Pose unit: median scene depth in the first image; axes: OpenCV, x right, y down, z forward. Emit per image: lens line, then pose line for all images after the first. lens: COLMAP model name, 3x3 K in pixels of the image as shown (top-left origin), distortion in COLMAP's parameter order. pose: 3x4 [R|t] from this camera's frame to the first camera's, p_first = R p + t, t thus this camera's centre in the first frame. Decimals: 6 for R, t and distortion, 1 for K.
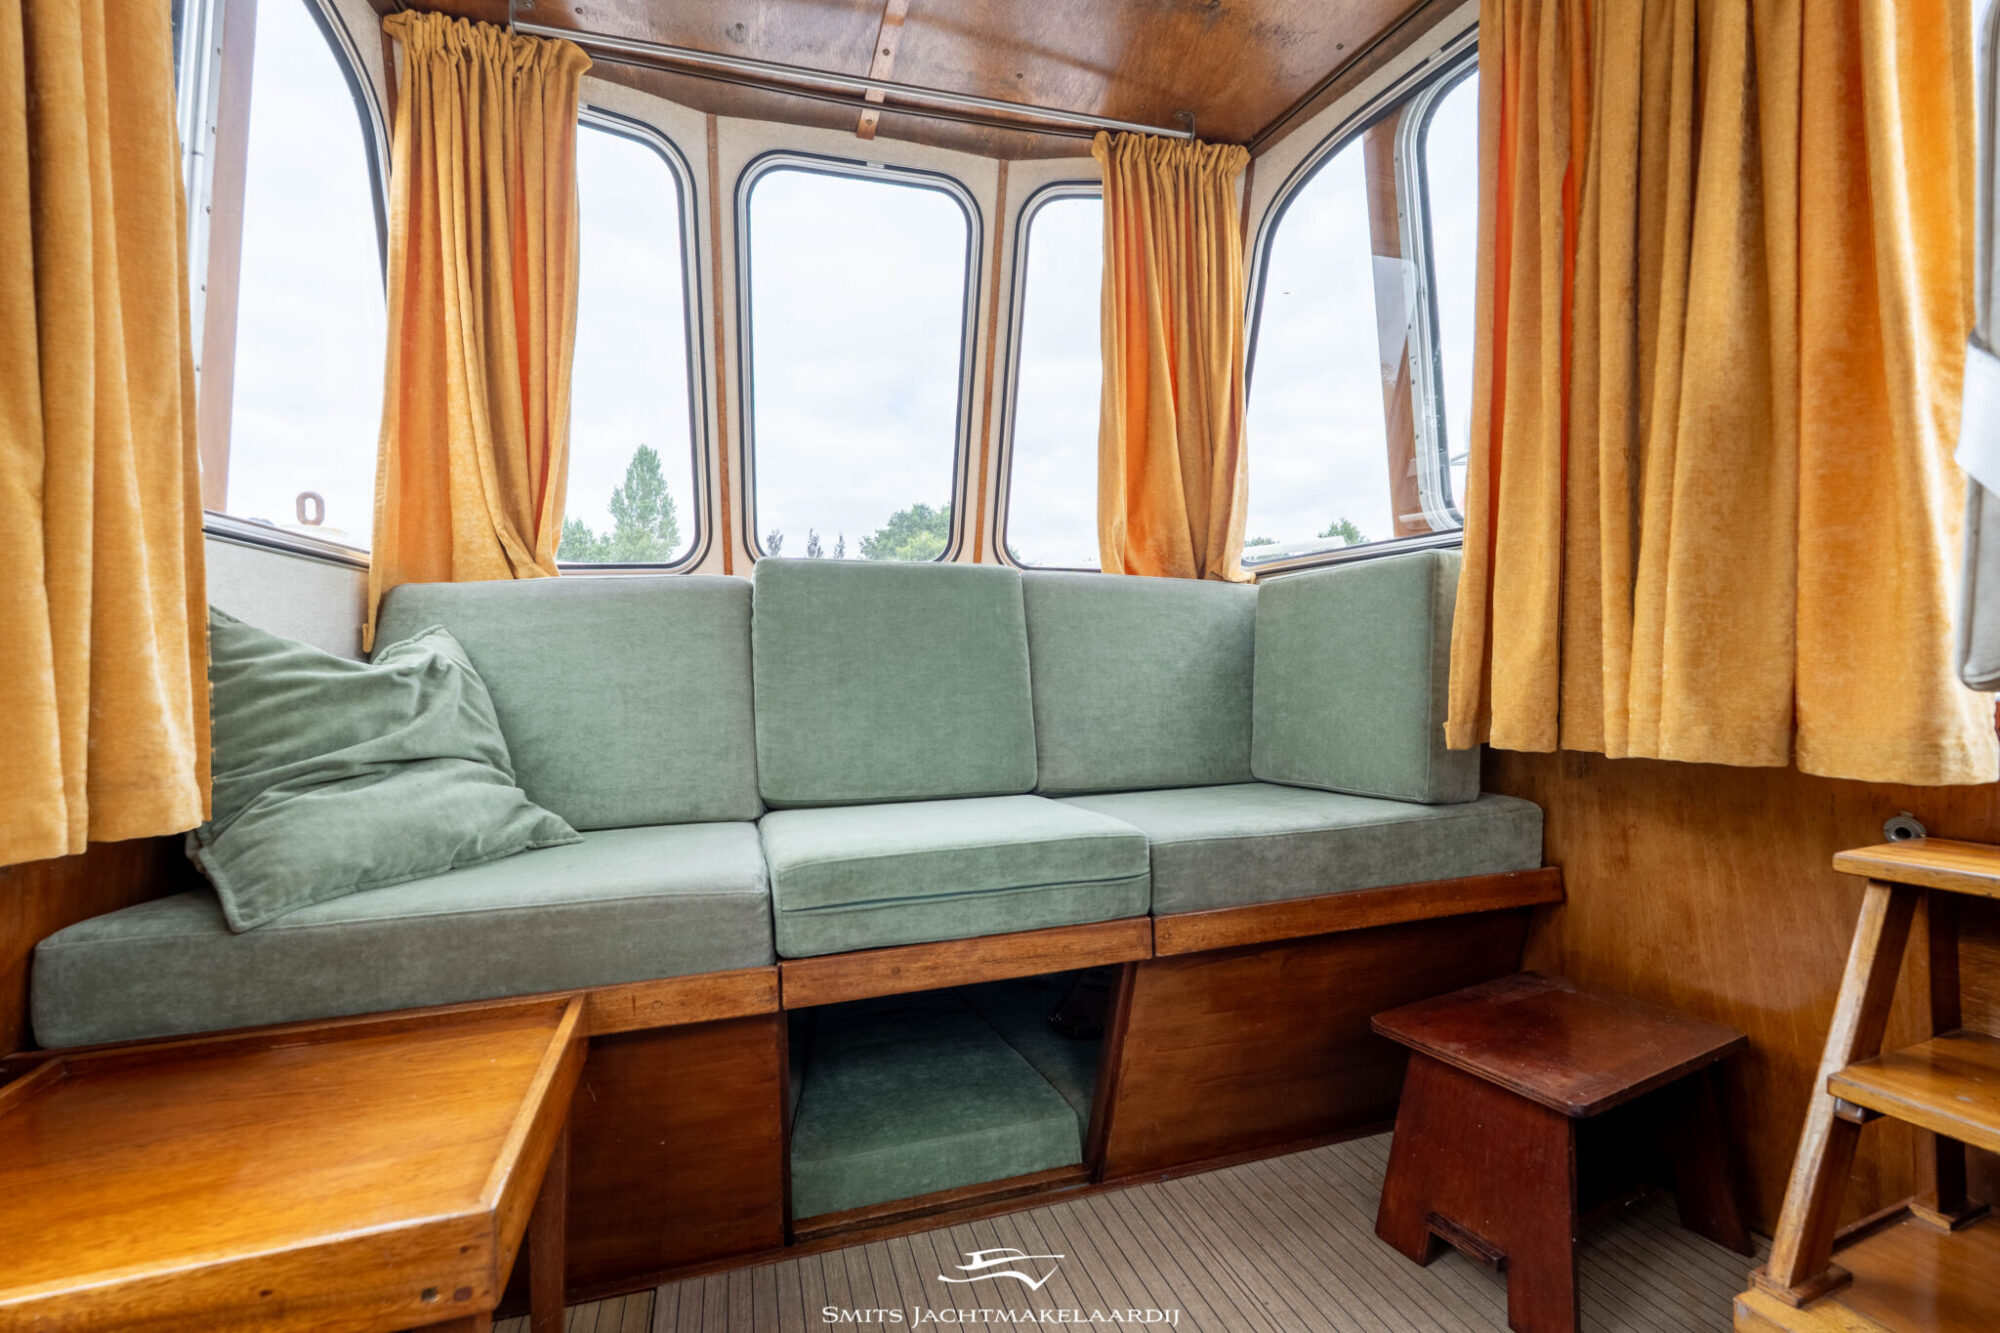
lens RADIAL K [[872.9, 0, 1000.0], [0, 872.9, 666.5], [0, 0, 1]] dist [-0.006448, 0.000228]
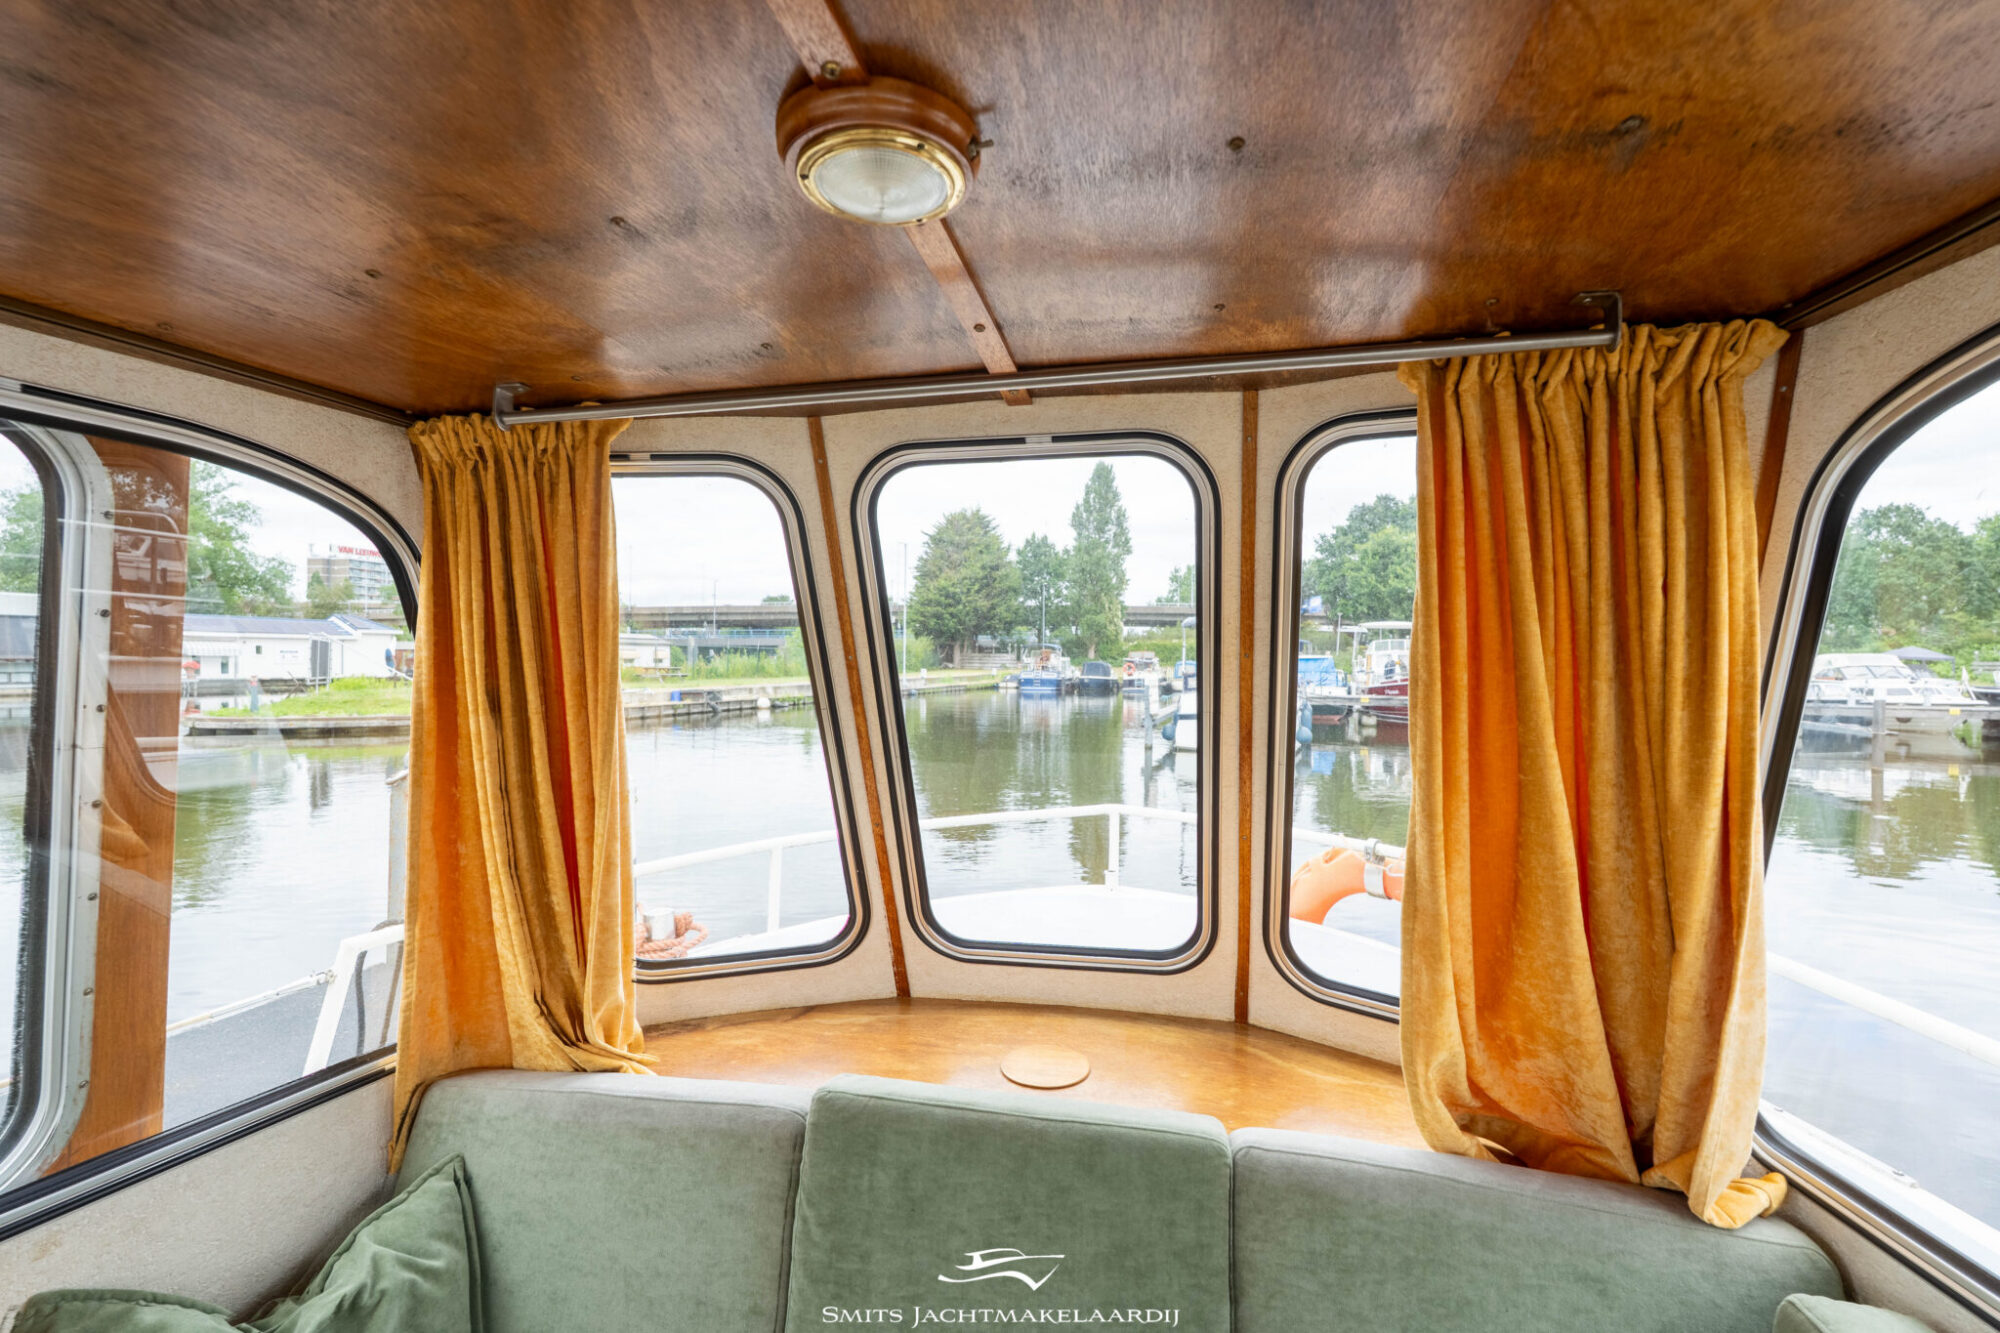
lens RADIAL K [[872.9, 0, 1000.0], [0, 872.9, 666.5], [0, 0, 1]] dist [-0.006448, 0.000228]
pose [[0.874163, 0.022326, -0.485119, 0.155384], [-0.020052, 0.999750, 0.009878, -0.414793], [0.485218, 0.001093, 0.874393, 0.416657]]
